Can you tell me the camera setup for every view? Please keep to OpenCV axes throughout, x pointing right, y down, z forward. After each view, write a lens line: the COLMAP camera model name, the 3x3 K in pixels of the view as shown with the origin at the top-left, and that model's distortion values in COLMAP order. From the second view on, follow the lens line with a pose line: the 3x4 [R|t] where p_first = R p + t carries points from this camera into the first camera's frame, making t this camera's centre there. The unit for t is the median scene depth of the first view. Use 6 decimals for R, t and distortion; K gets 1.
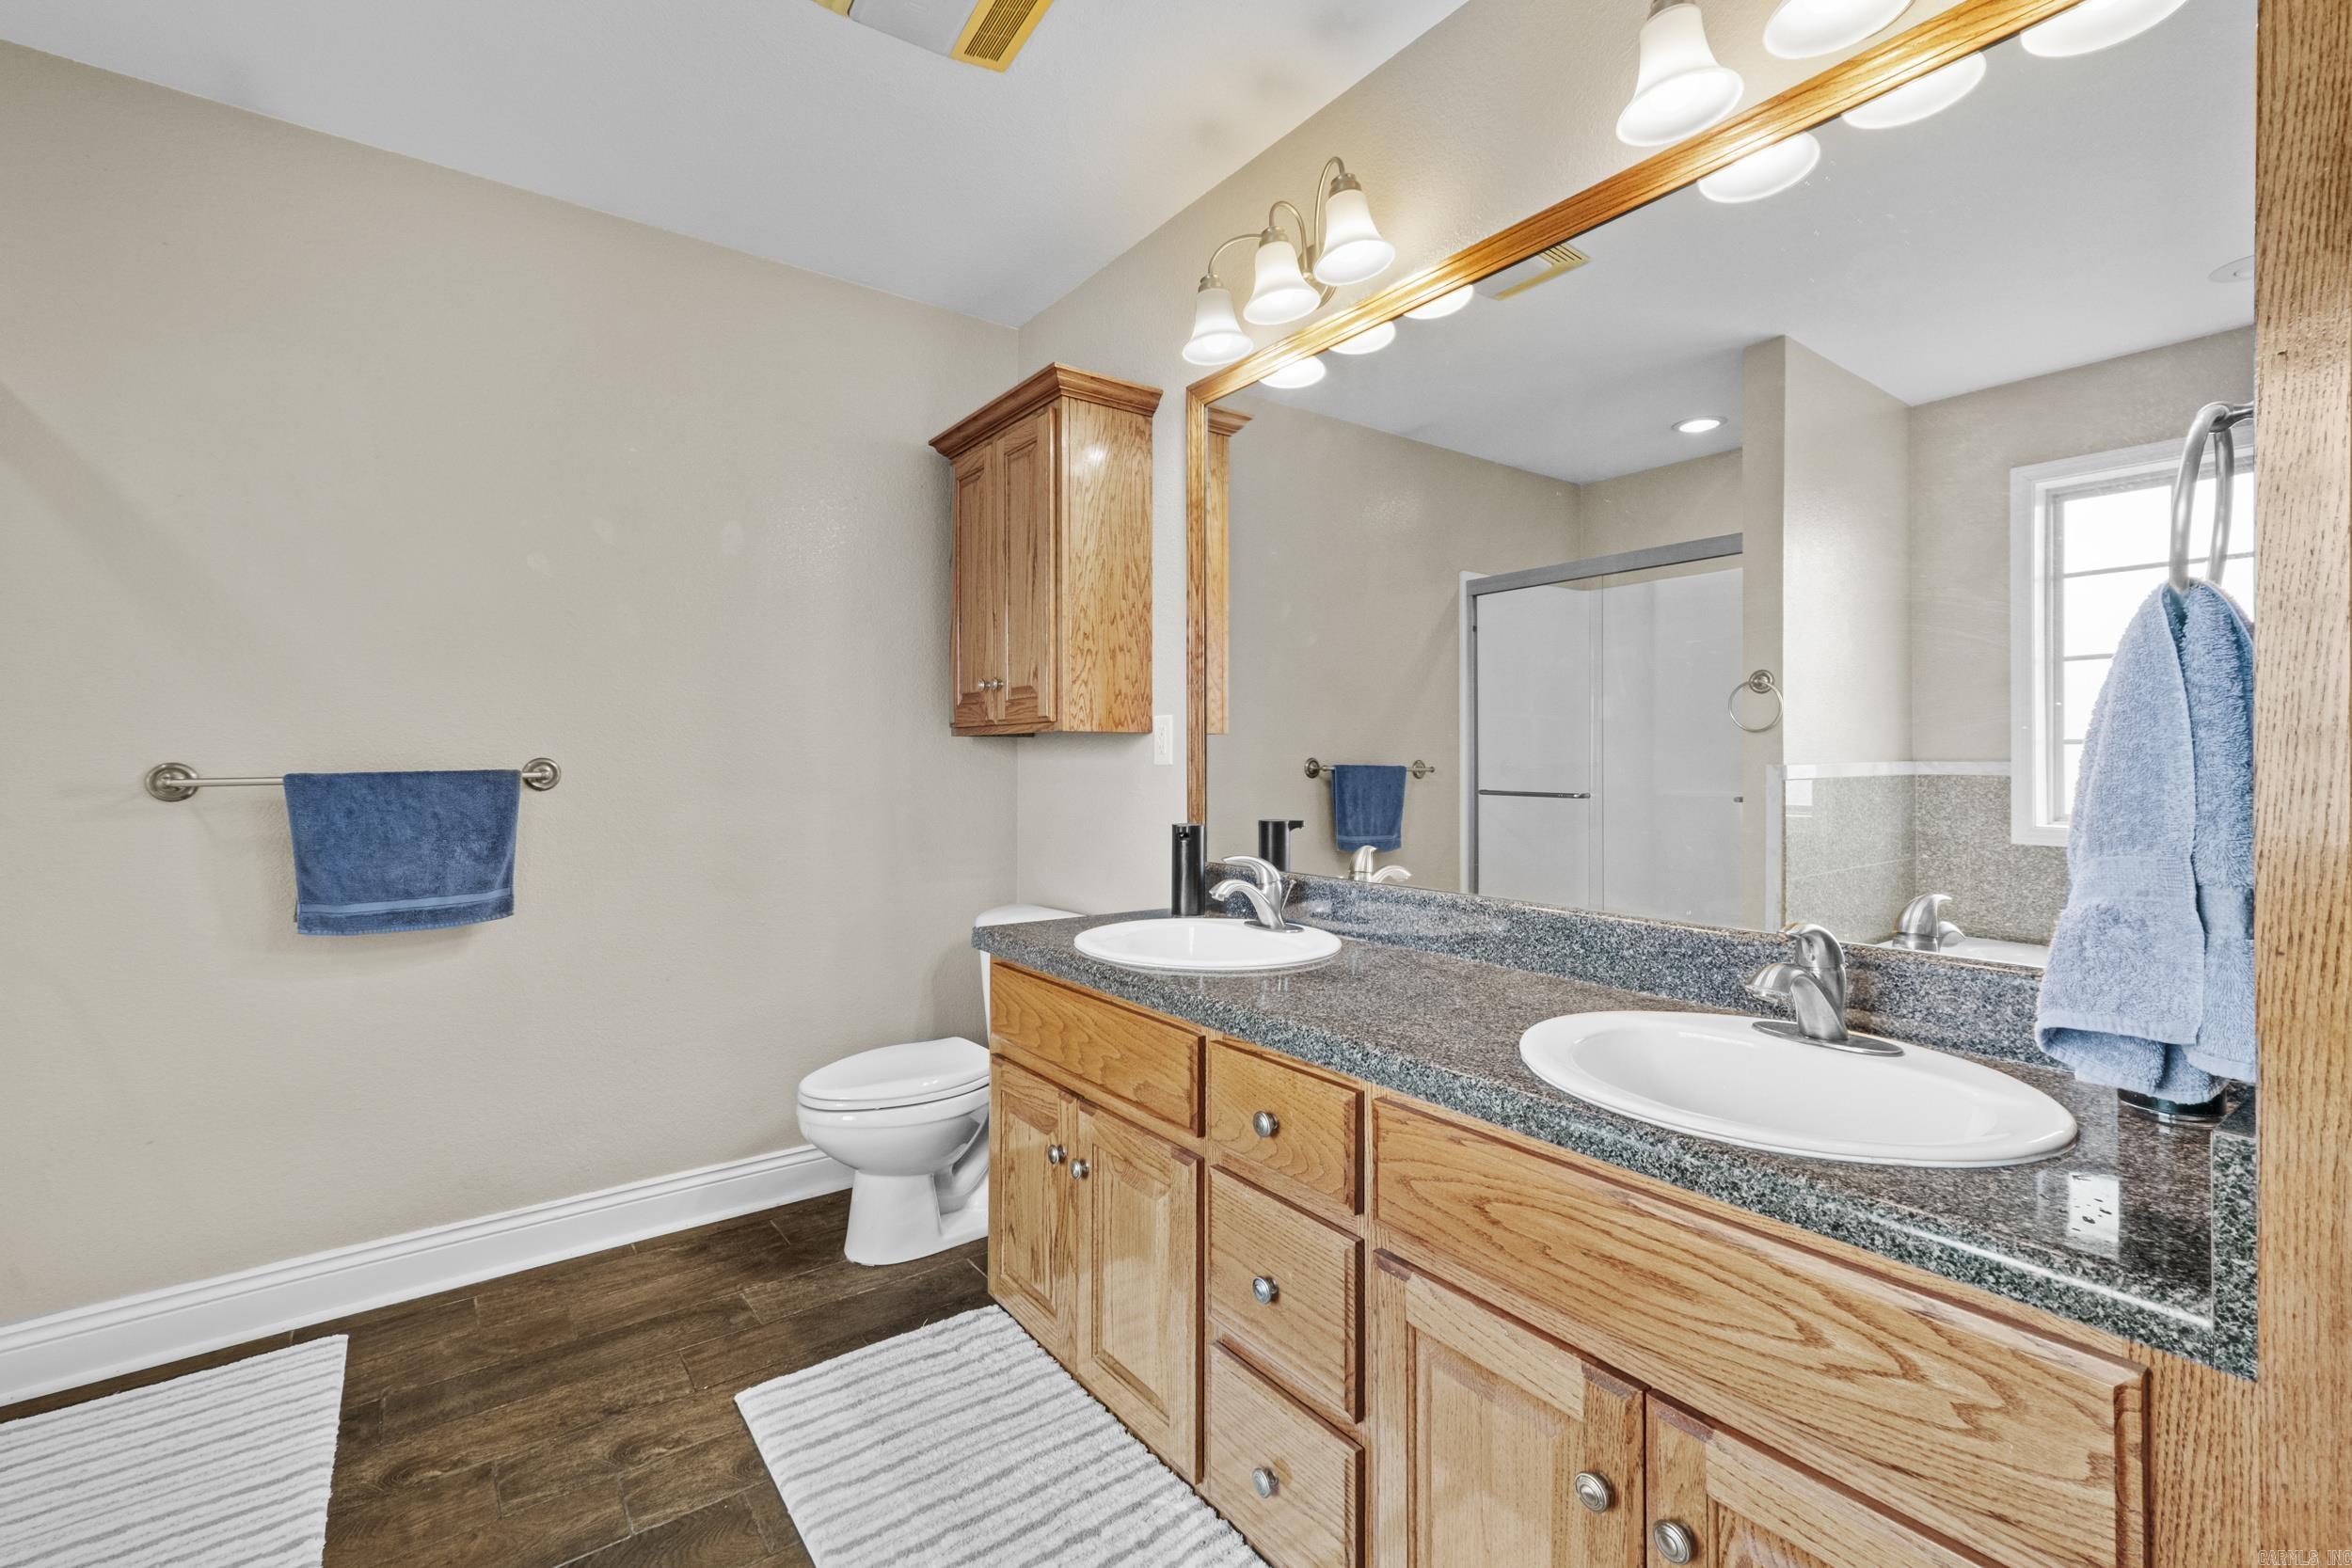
lens RADIAL K [[1017.2, 0, 1173.9], [0, 1017.2, 760.6], [0, 0, 1]] dist [0.004214, 0.001141]
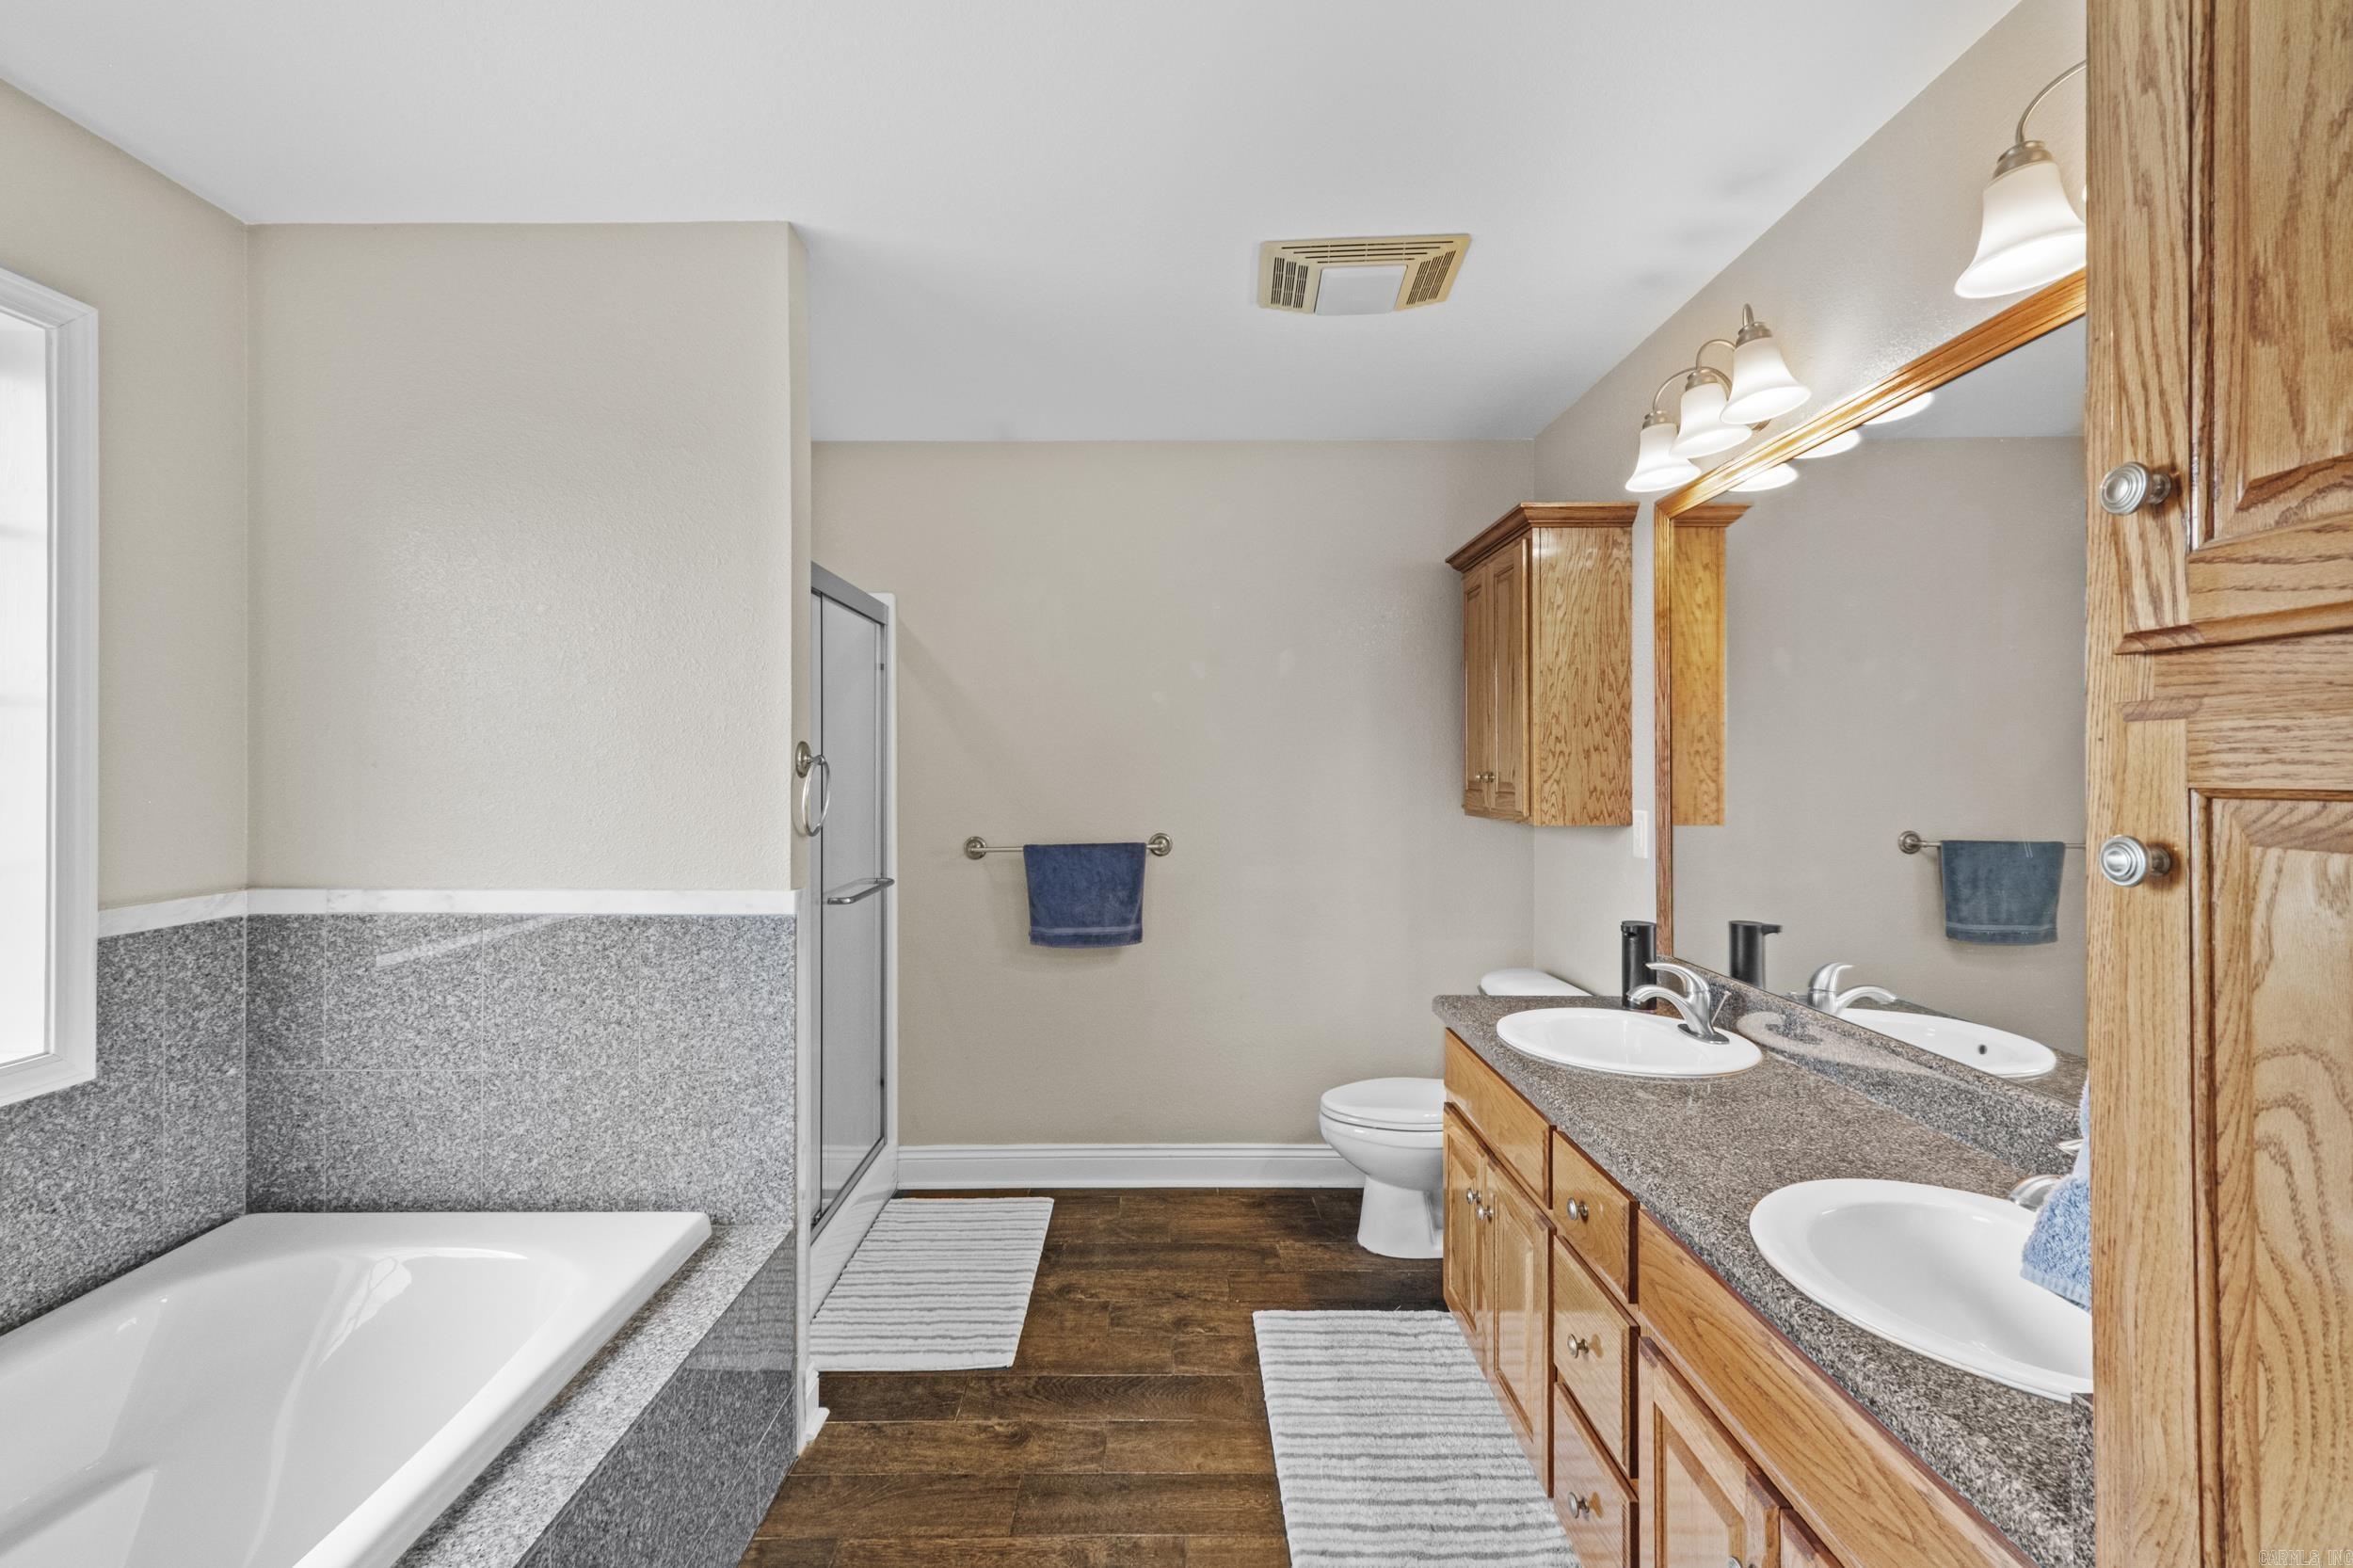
lens RADIAL K [[1017.7, 0, 1167.2], [0, 1017.7, 773.8], [0, 0, 1]] dist [0.004214, 0.001141]
pose [[0.806076, 0.003722, -0.591800, 0.267853], [-0.001137, 0.999988, 0.004741, -0.106764], [0.591811, -0.003148, 0.806071, -0.168443]]
